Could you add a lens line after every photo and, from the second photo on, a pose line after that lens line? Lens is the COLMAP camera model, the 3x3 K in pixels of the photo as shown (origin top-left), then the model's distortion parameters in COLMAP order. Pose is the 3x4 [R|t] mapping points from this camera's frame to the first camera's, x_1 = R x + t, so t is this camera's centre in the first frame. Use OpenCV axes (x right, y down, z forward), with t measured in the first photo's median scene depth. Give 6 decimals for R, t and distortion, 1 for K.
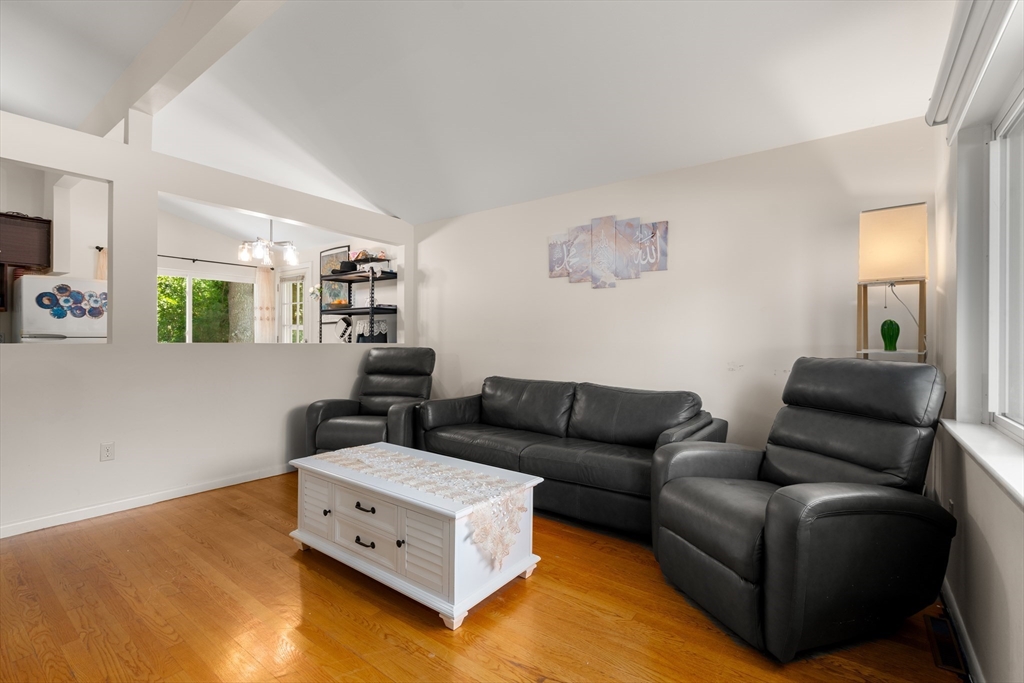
lens RADIAL K [[462.0, 0, 506.9], [0, 462.0, 336.7], [0, 0, 1]] dist [-0.004426, -0.000113]
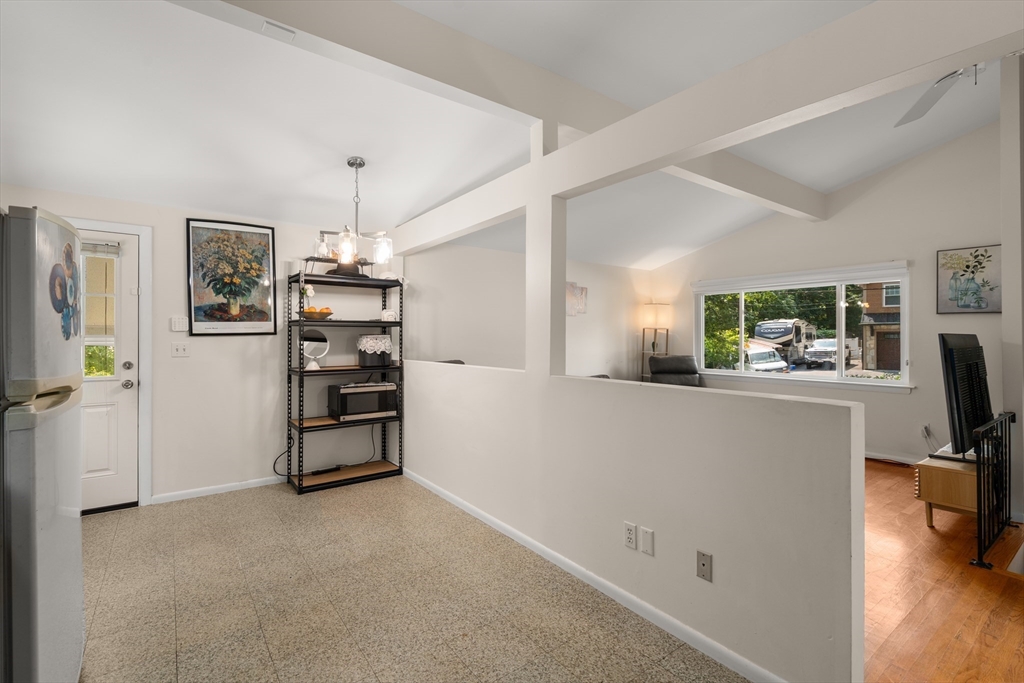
lens RADIAL K [[462.0, 0, 511.0], [0, 462.0, 335.8], [0, 0, 1]] dist [-0.004426, -0.000113]
pose [[0.283046, -0.004240, 0.959097, -1.238296], [-0.004189, 0.999975, 0.005657, -0.046875], [-0.959097, -0.005619, 0.283022, 0.586368]]
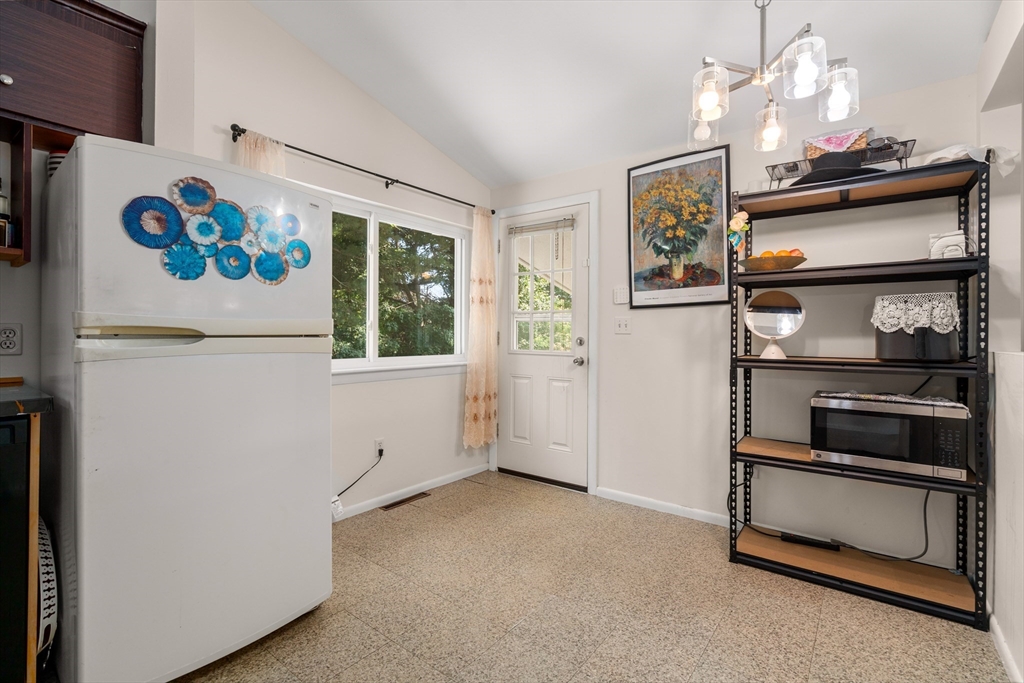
lens RADIAL K [[462.0, 0, 509.4], [0, 462.0, 334.2], [0, 0, 1]] dist [-0.004426, -0.000113]
pose [[0.999897, 0.001102, -0.014318, -0.751513], [-0.001045, 0.999992, 0.003959, -0.001966], [0.014322, -0.003943, 0.999890, 0.685669]]
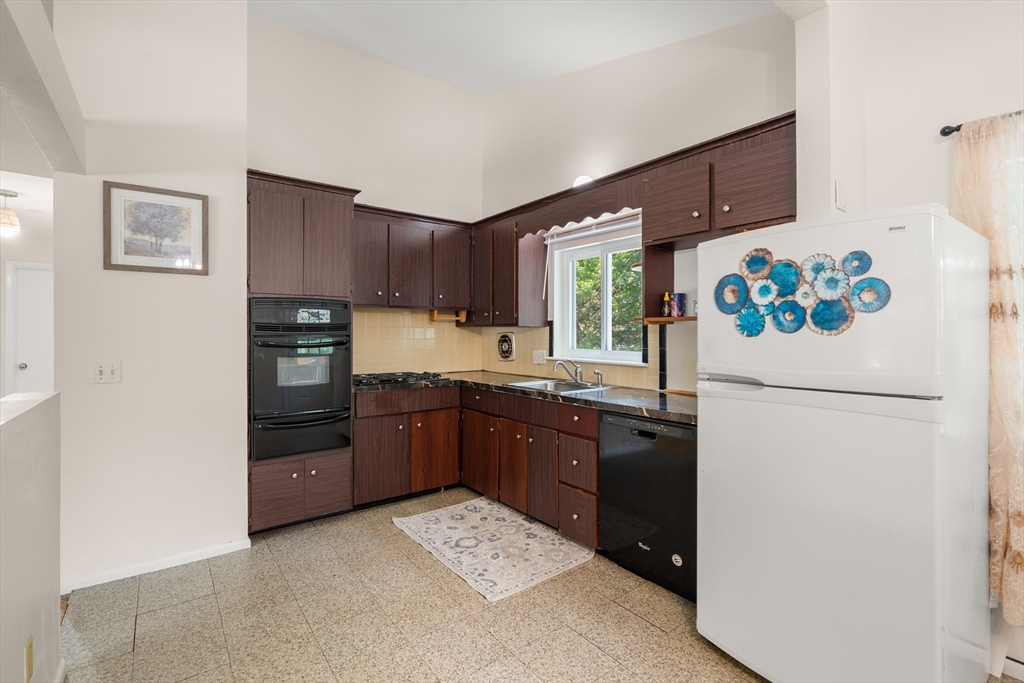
lens RADIAL K [[462.0, 0, 508.8], [0, 462.0, 336.4], [0, 0, 1]] dist [-0.004426, -0.000113]
pose [[-0.278426, -0.003645, -0.960451, -0.545635], [-0.001275, 0.999993, -0.003425, -0.039130], [0.960457, 0.000271, -0.278428, 0.930436]]
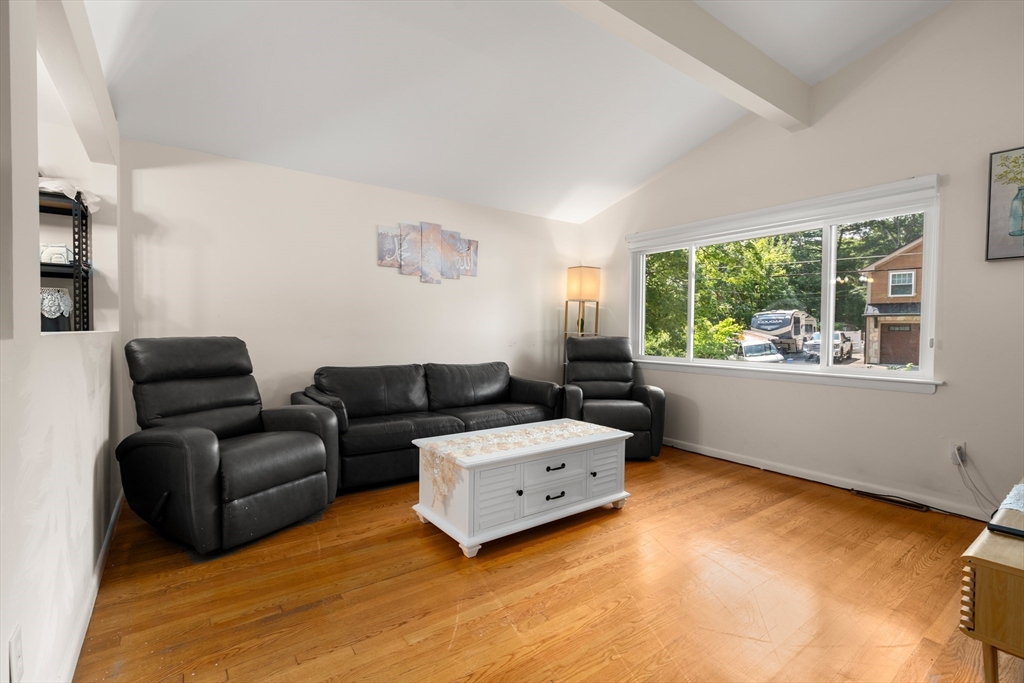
lens RADIAL K [[462.0, 0, 509.5], [0, 462.0, 341.6], [0, 0, 1]] dist [-0.004426, -0.000113]
pose [[0.289977, -0.029360, 0.956583, -0.743661], [-0.011988, 0.999339, 0.034307, 0.001436], [-0.956958, -0.021416, 0.289434, 0.388220]]
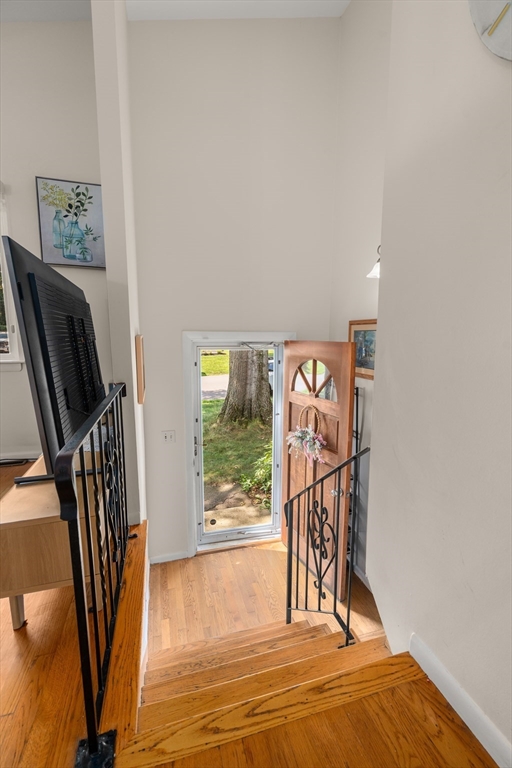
lens RADIAL K [[346.5, 0, 257.8], [0, 346.5, 383.6], [0, 0, 1]] dist [-0.004426, -0.000113]
pose [[-0.804688, -0.094145, 0.586186, -0.637297], [-0.014757, 0.990214, 0.138776, 0.022952], [-0.593514, 0.103021, -0.798202, 0.233281]]
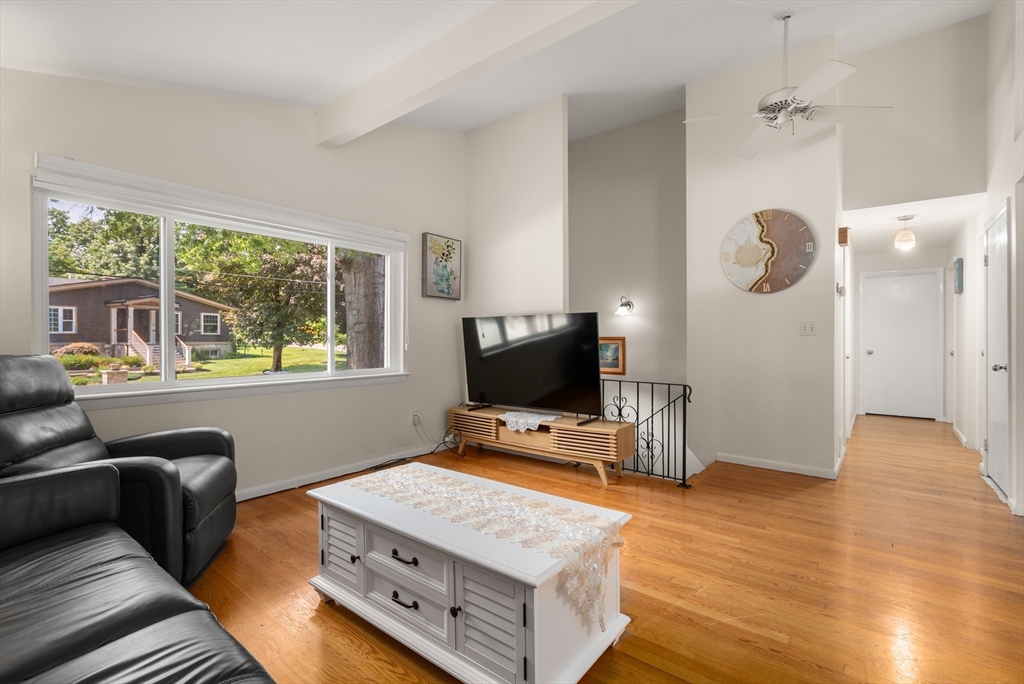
lens RADIAL K [[462.0, 0, 509.1], [0, 462.0, 341.6], [0, 0, 1]] dist [-0.004426, -0.000113]
pose [[-0.999212, -0.003304, 0.039562, -0.182961], [-0.003352, 0.999994, -0.001142, 0.007520], [-0.039558, -0.001274, -0.999216, 0.982573]]
